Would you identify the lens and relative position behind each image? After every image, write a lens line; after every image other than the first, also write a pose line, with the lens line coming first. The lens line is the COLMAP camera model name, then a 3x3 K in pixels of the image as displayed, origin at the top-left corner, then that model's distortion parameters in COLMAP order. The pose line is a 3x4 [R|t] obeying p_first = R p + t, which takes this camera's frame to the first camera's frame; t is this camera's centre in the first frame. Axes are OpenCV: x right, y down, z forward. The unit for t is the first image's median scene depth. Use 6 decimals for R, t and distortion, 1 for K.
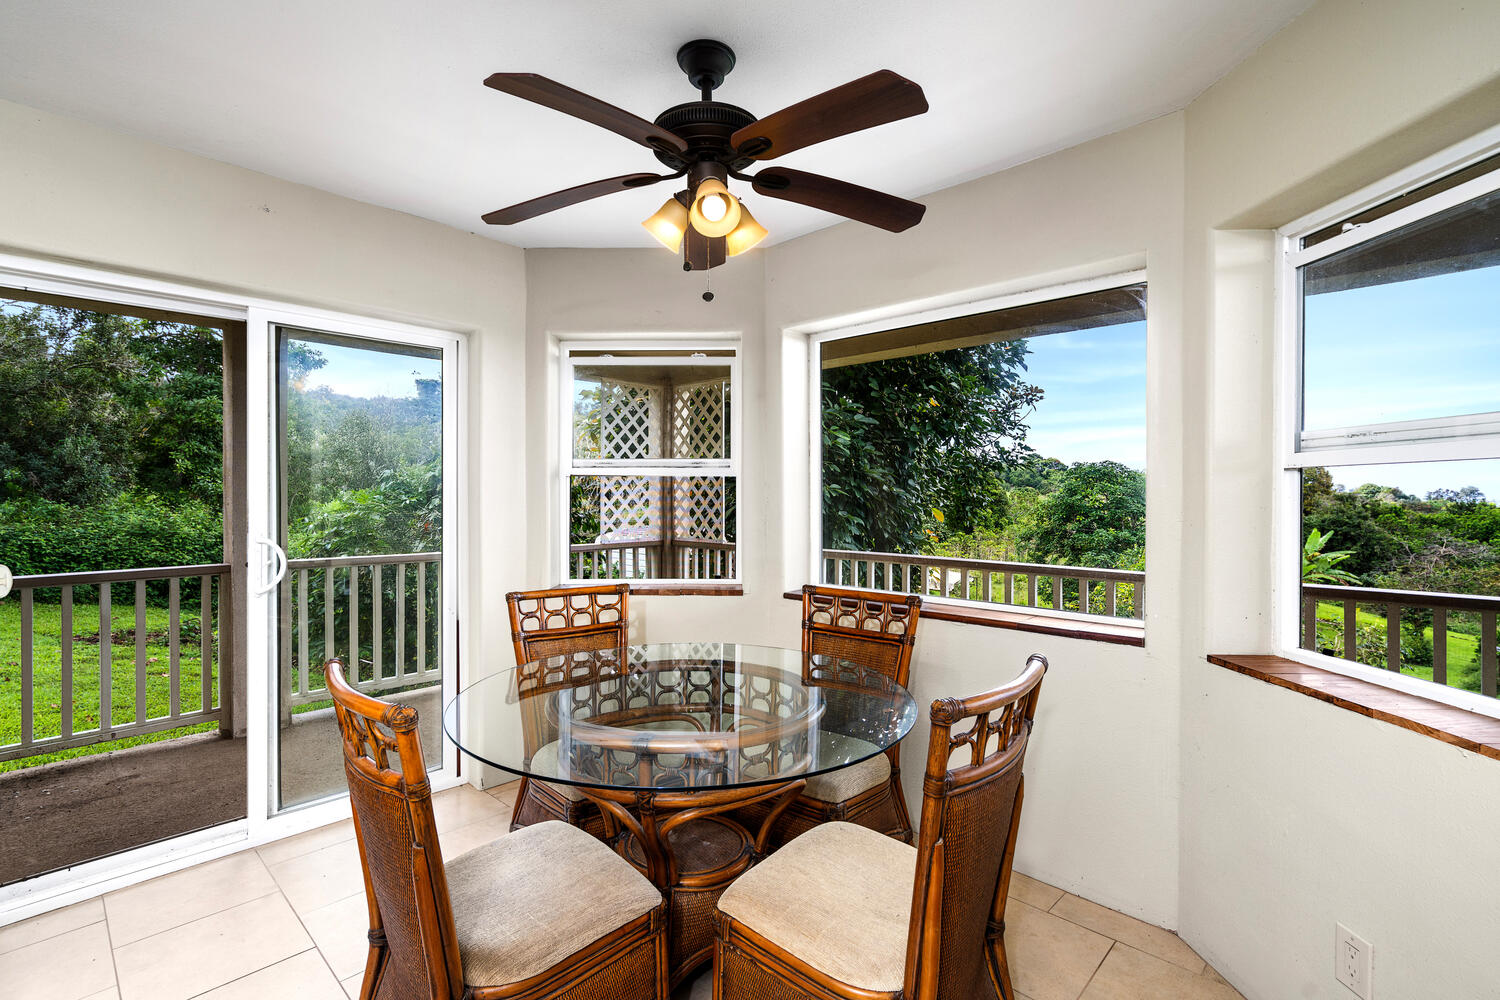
lens RADIAL K [[689.6, 0, 751.8], [0, 689.6, 500.9], [0, 0, 1]] dist [-0.016338, 0.000624]
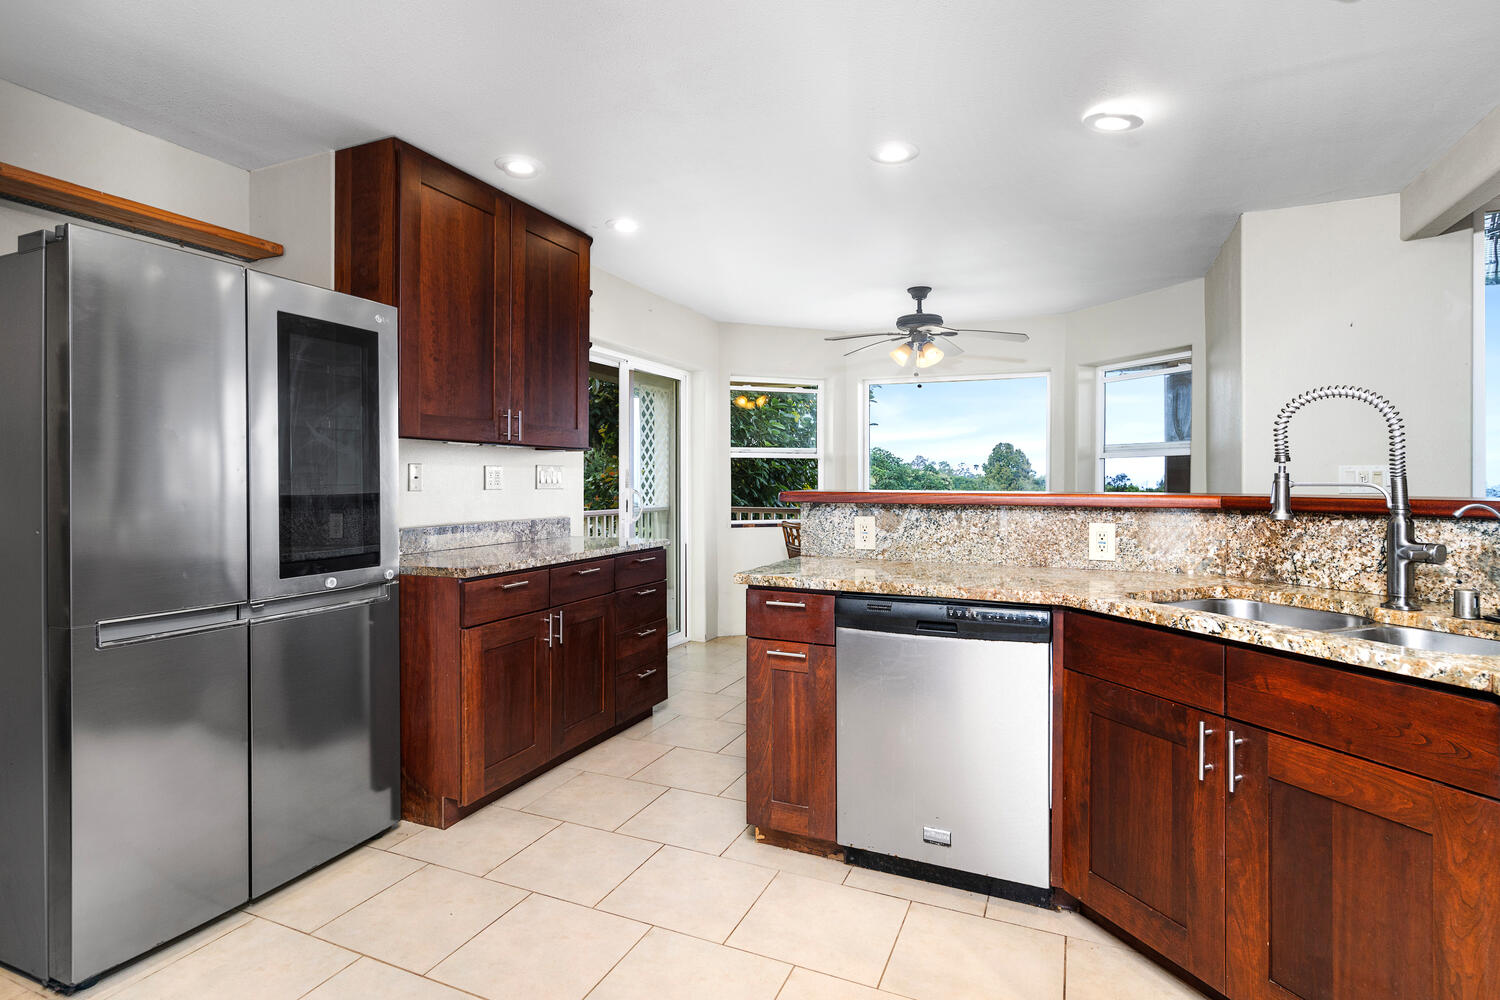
lens RADIAL K [[689.6, 0, 742.2], [0, 689.6, 486.0], [0, 0, 1]] dist [-0.016338, 0.000624]
pose [[0.952500, 0.001860, 0.304532, -0.744262], [-0.003191, 0.999987, 0.003872, 0.032890], [-0.304521, -0.004660, 0.952494, -0.624510]]
